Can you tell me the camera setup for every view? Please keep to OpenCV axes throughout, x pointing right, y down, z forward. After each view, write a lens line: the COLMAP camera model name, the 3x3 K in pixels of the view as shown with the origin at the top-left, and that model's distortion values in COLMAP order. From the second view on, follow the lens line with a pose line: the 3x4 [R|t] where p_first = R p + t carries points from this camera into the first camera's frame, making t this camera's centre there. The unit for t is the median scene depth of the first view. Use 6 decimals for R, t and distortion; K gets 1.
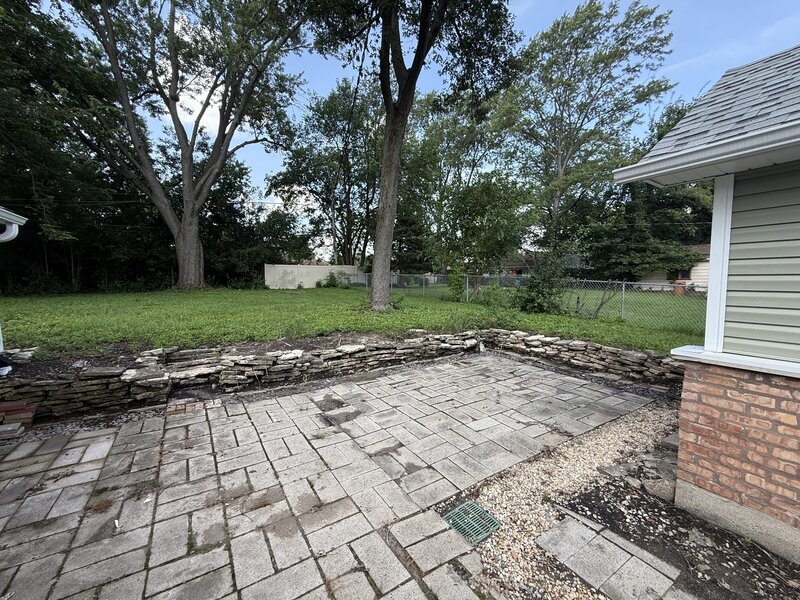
lens RADIAL K [[318.3, 0, 397.6], [0, 318.3, 300.4], [0, 0, 1]] dist [-0.000744, -0.000038]
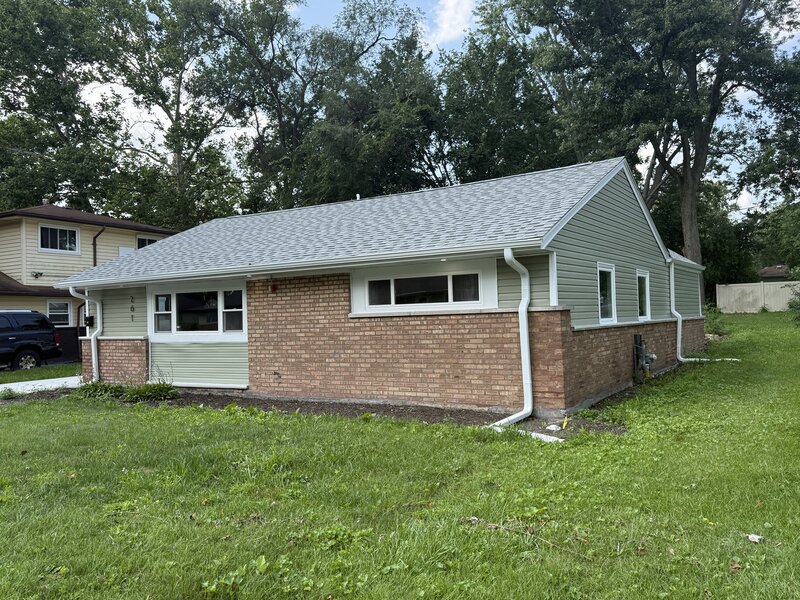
lens RADIAL K [[654.7, 0, 400.0], [0, 654.7, 300.0], [0, 0, 1]] dist [0.141782, -0.000159]
pose [[0.410597, -0.035450, -0.911128, 2.850785], [-0.028021, 0.998281, -0.051468, 0.147705], [0.911386, 0.046664, 0.408898, -1.689468]]
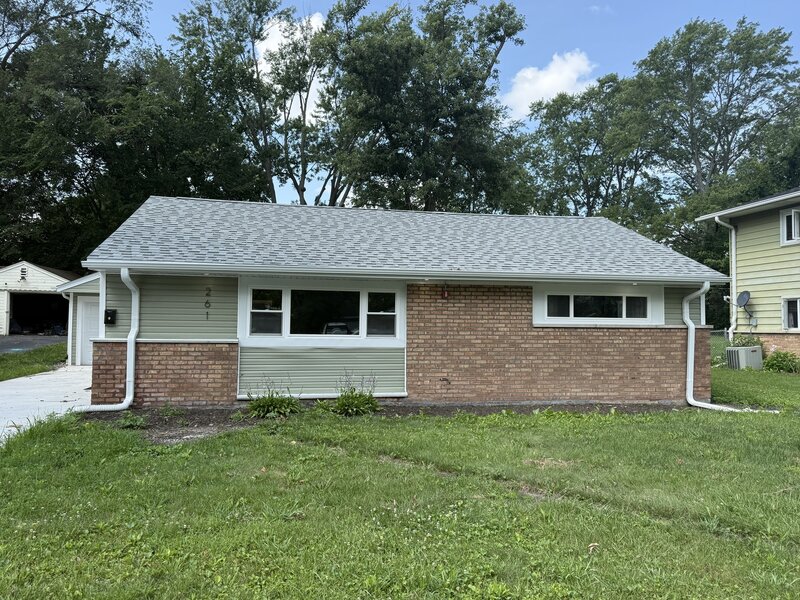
lens RADIAL K [[613.7, 0, 403.1], [0, 613.7, 297.7], [0, 0, 1]] dist [0.163015, -0.297196]
pose [[0.927507, -0.009518, -0.373684, 1.592922], [-0.032486, 0.993841, -0.105947, 0.223918], [0.372391, 0.110406, 0.921486, -2.857029]]
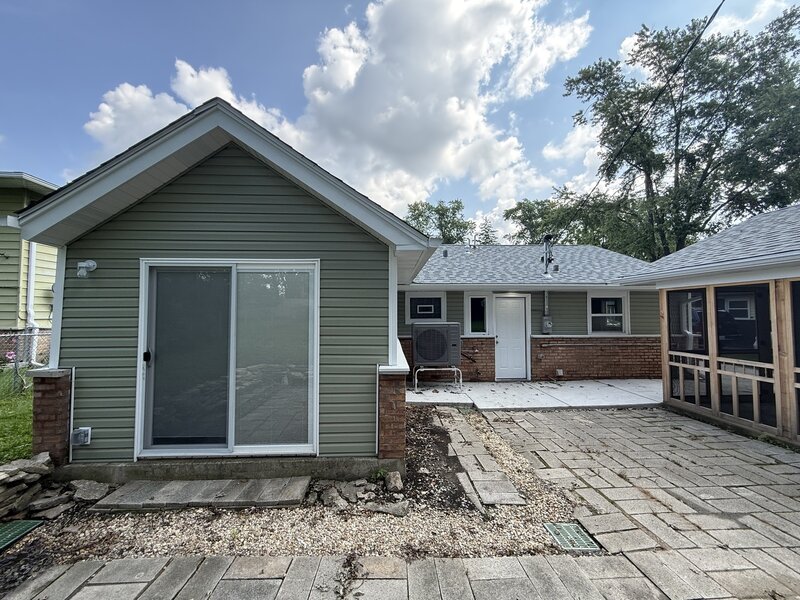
lens RADIAL K [[318.3, 0, 397.6], [0, 318.3, 300.4], [0, 0, 1]] dist [-0.000744, -0.000038]
pose [[-0.864122, 0.019990, 0.502885, 0.057247], [0.032088, 0.999366, 0.015412, -0.057104], [-0.502258, 0.029454, -0.864216, 0.732324]]
